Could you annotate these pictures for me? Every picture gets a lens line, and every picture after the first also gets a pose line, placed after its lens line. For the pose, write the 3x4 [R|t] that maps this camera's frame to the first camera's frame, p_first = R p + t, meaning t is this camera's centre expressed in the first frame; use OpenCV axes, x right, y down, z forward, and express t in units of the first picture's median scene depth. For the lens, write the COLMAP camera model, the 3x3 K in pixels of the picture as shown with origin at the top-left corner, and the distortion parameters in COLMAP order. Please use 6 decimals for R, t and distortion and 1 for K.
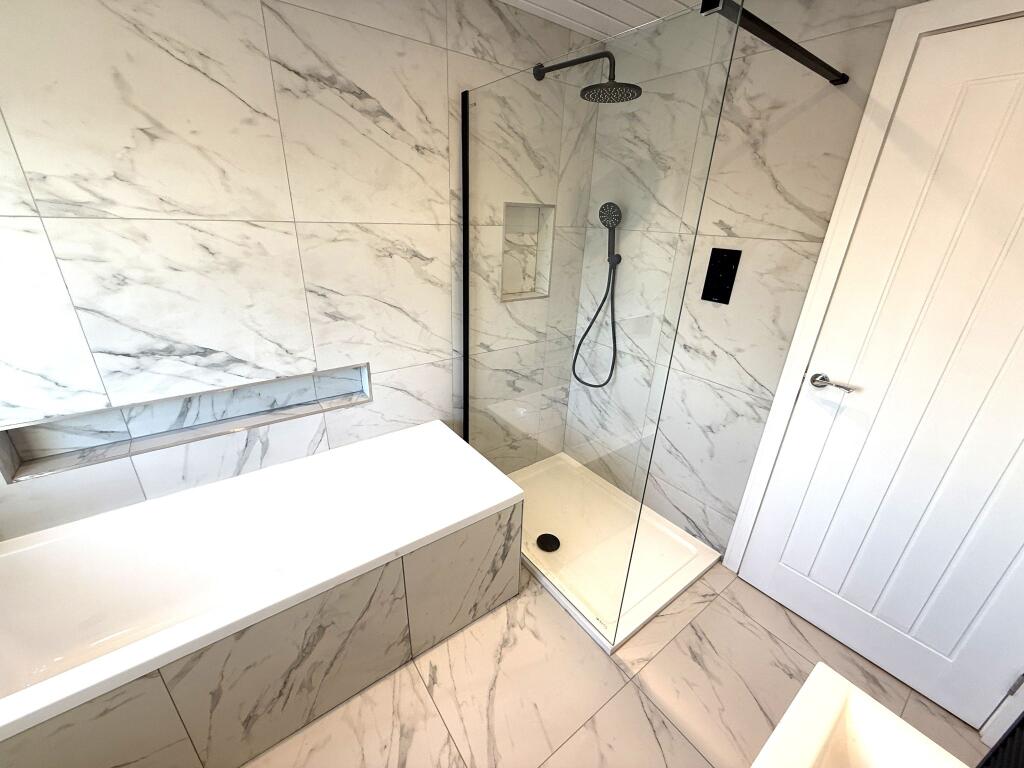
lens RADIAL K [[412.1, 0, 508.6], [0, 412.1, 384.0], [0, 0, 1]] dist [0.000923, 0.000697]
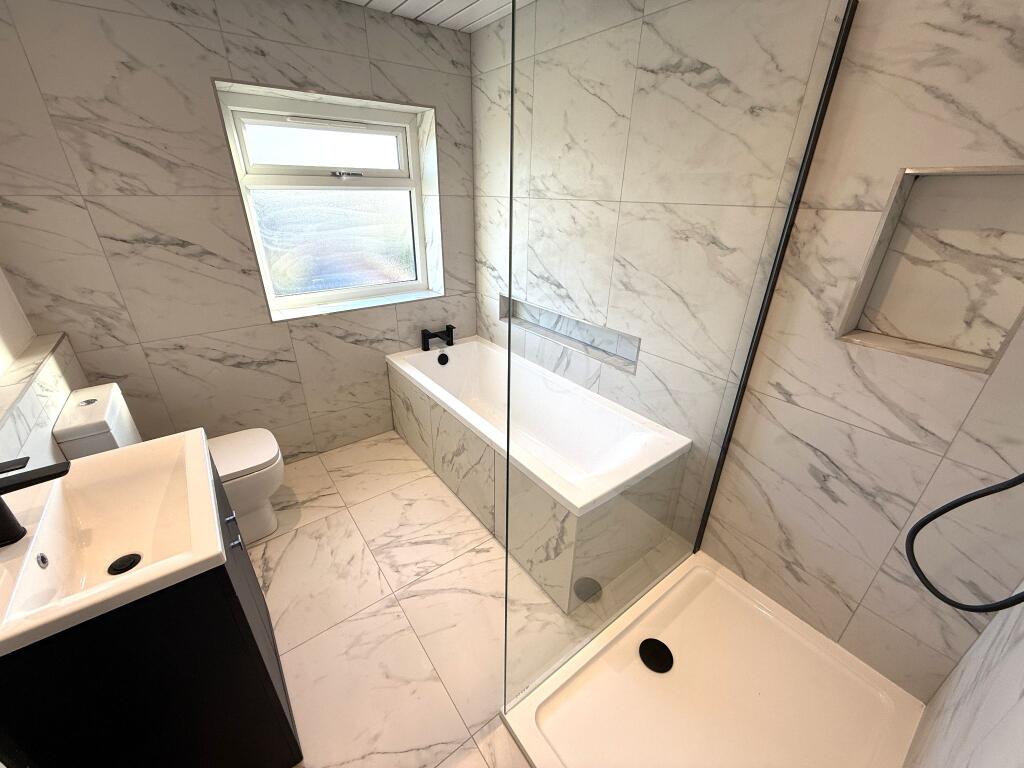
lens RADIAL K [[412.1, 0, 508.6], [0, 412.1, 384.0], [0, 0, 1]] dist [0.000923, 0.000697]
pose [[-0.002136, 0.393991, -0.919112, 0.731080], [-0.394717, 0.844152, 0.362775, -0.219611], [0.918800, 0.363564, 0.153712, 0.621890]]
